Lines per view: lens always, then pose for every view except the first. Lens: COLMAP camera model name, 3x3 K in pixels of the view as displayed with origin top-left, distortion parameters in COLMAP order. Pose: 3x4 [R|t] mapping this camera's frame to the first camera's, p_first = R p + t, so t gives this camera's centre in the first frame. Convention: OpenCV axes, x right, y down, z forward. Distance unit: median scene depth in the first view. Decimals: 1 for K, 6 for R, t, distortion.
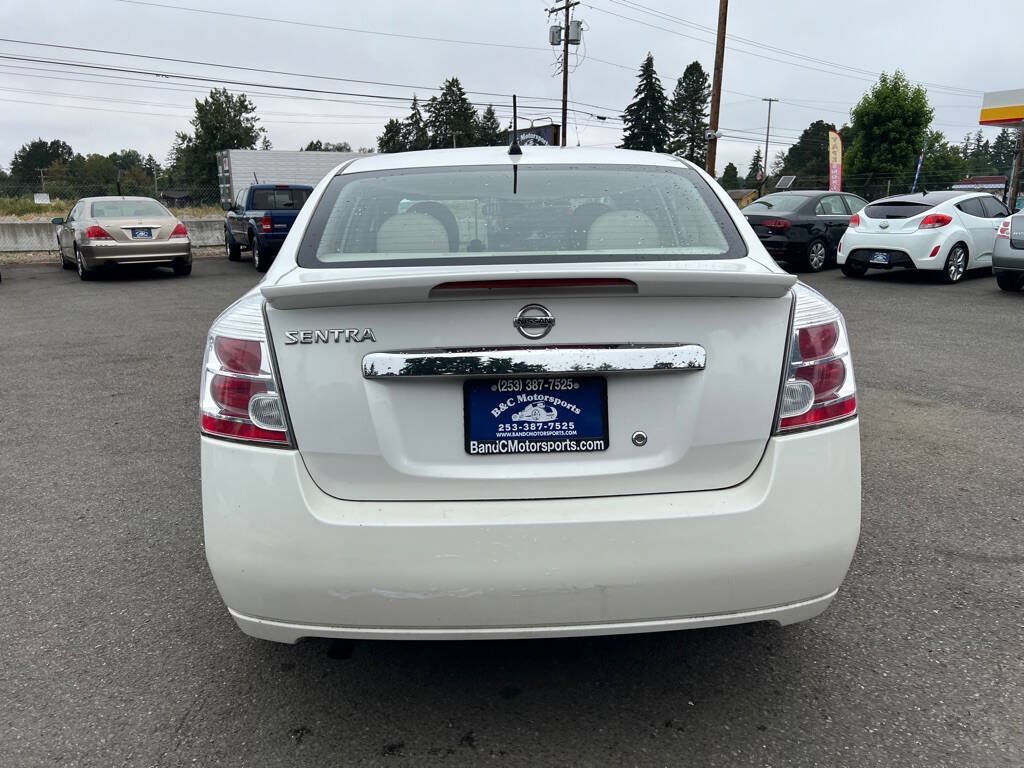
lens RADIAL K [[769.0, 0, 521.7], [0, 769.0, 388.9], [0, 0, 1]] dist [0.048106, -0.052152]
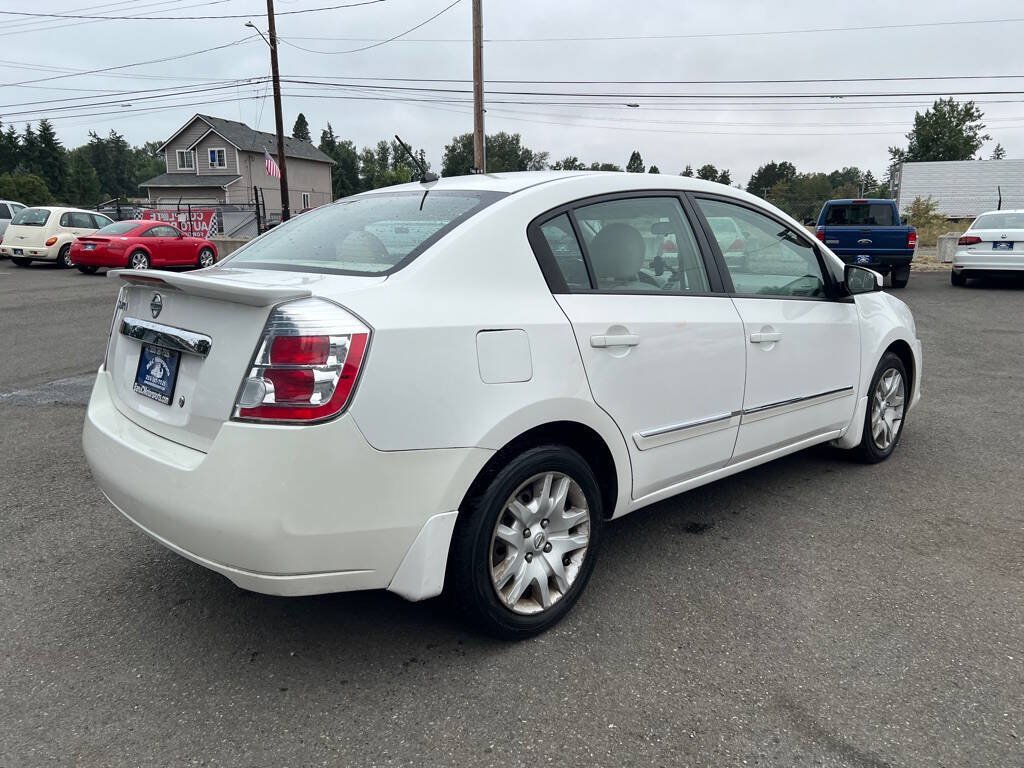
lens RADIAL K [[769.0, 0, 523.2], [0, 769.0, 378.7], [0, 0, 1]] dist [0.048106, -0.052152]
pose [[0.665713, 0.153197, -0.730313, 0.179802], [-0.175273, 0.983420, 0.046522, -0.016558], [0.725331, 0.097034, 0.681527, 0.061395]]
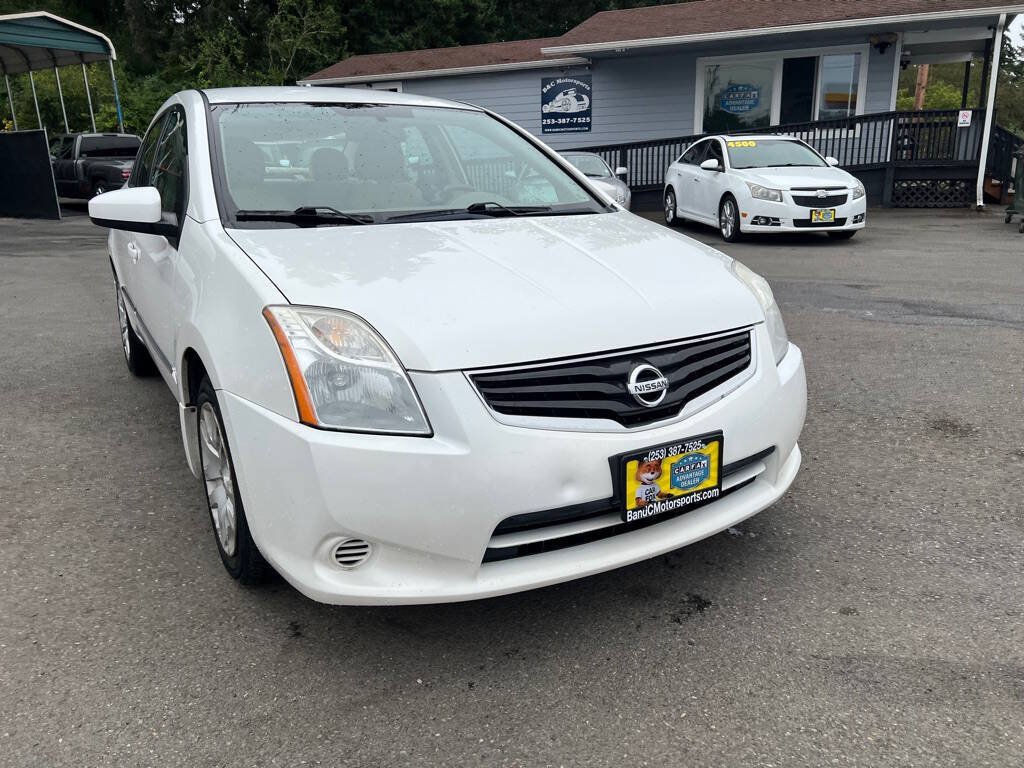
lens RADIAL K [[769.0, 0, 519.7], [0, 769.0, 380.3], [0, 0, 1]] dist [0.048106, -0.052152]
pose [[-0.874986, 0.156422, -0.458182, 0.070097], [-0.082558, 0.884303, 0.459557, -0.112164], [0.477057, 0.439933, -0.760839, 0.516173]]
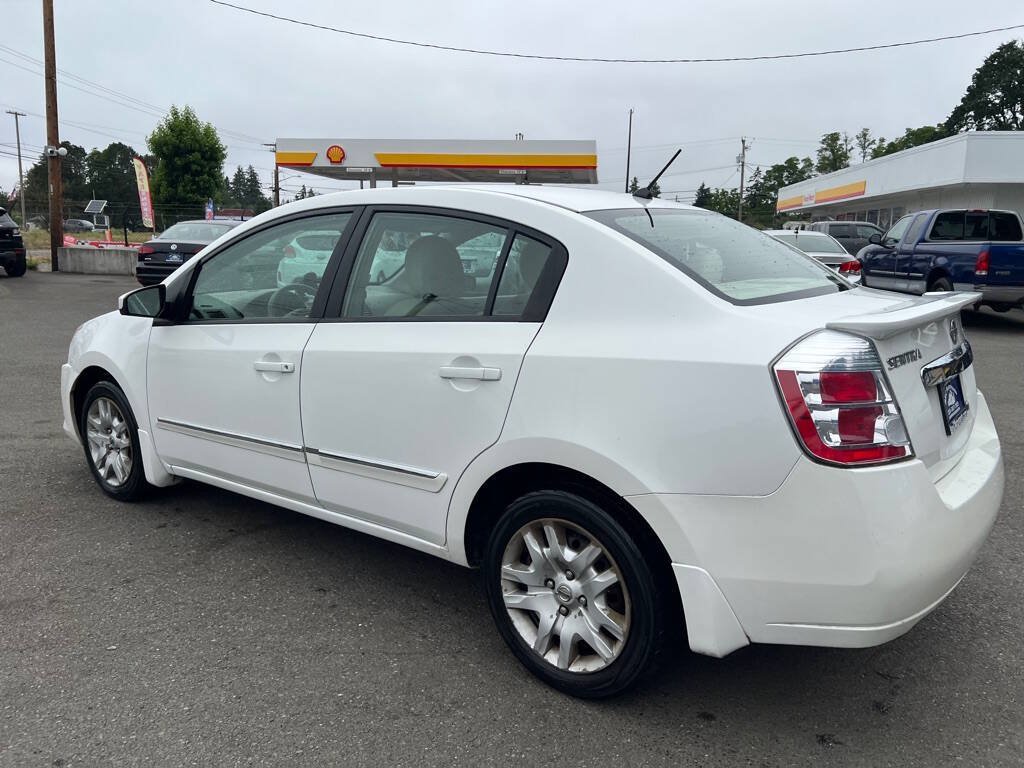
lens RADIAL K [[769.0, 0, 519.1], [0, 769.0, 373.6], [0, 0, 1]] dist [0.048106, -0.052152]
pose [[0.640408, -0.117289, 0.759026, -0.181830], [0.157204, 0.987365, 0.019937, -0.019234], [-0.751774, 0.106554, 0.650755, 0.079762]]
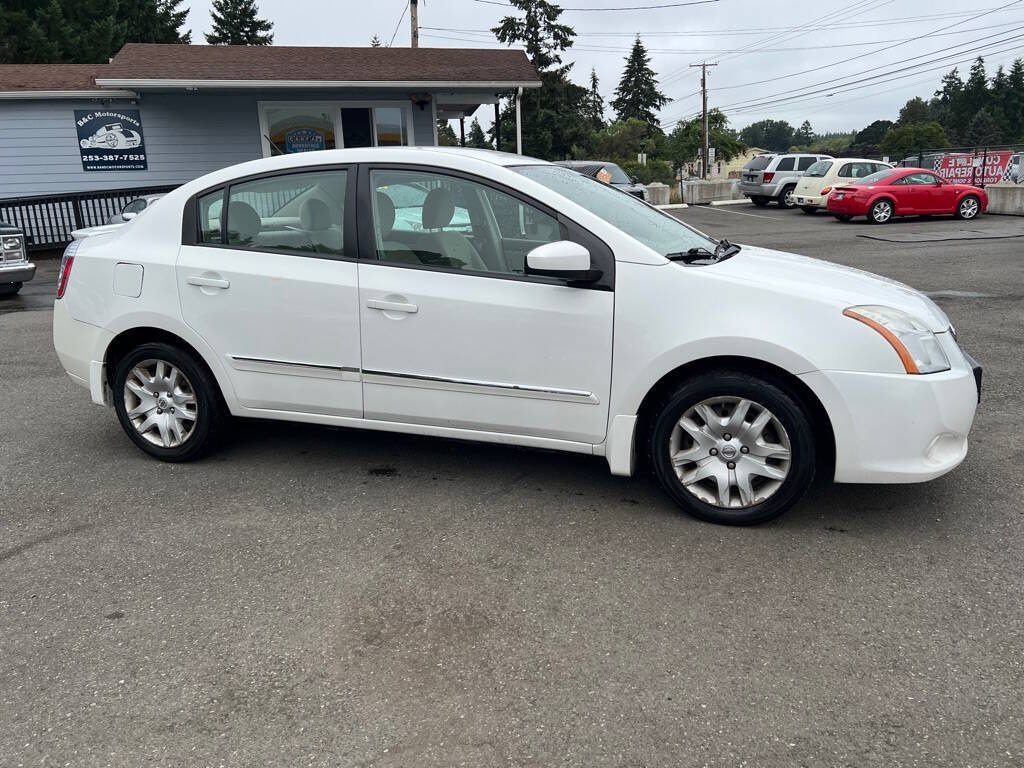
lens RADIAL K [[769.0, 0, 519.9], [0, 769.0, 378.9], [0, 0, 1]] dist [0.048106, -0.052152]
pose [[-0.360282, 0.246008, -0.899821, 0.259892], [-0.181082, 0.927807, 0.326164, -0.093030], [0.915099, 0.280453, -0.289725, 0.377337]]
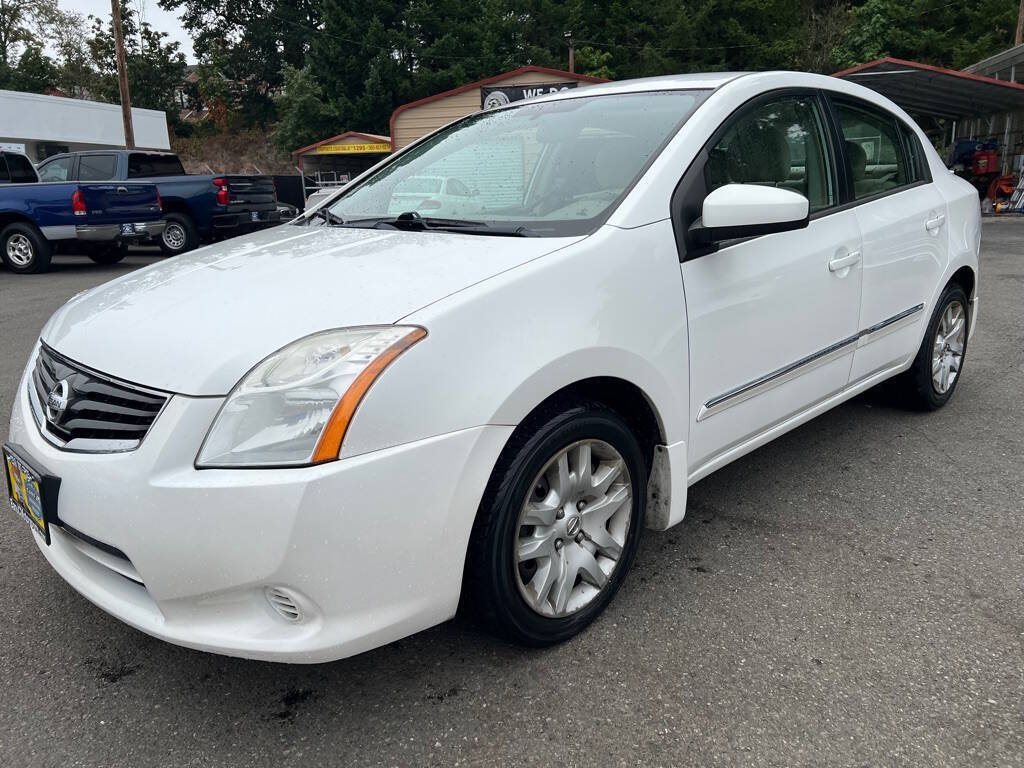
lens RADIAL K [[769.0, 0, 507.5], [0, 769.0, 391.0], [0, 0, 1]] dist [0.048106, -0.052152]
pose [[-0.671111, -0.163950, 0.723001, -0.154843], [0.198697, 0.899782, 0.388473, -0.089306], [-0.714234, 0.404367, -0.571277, 0.446027]]
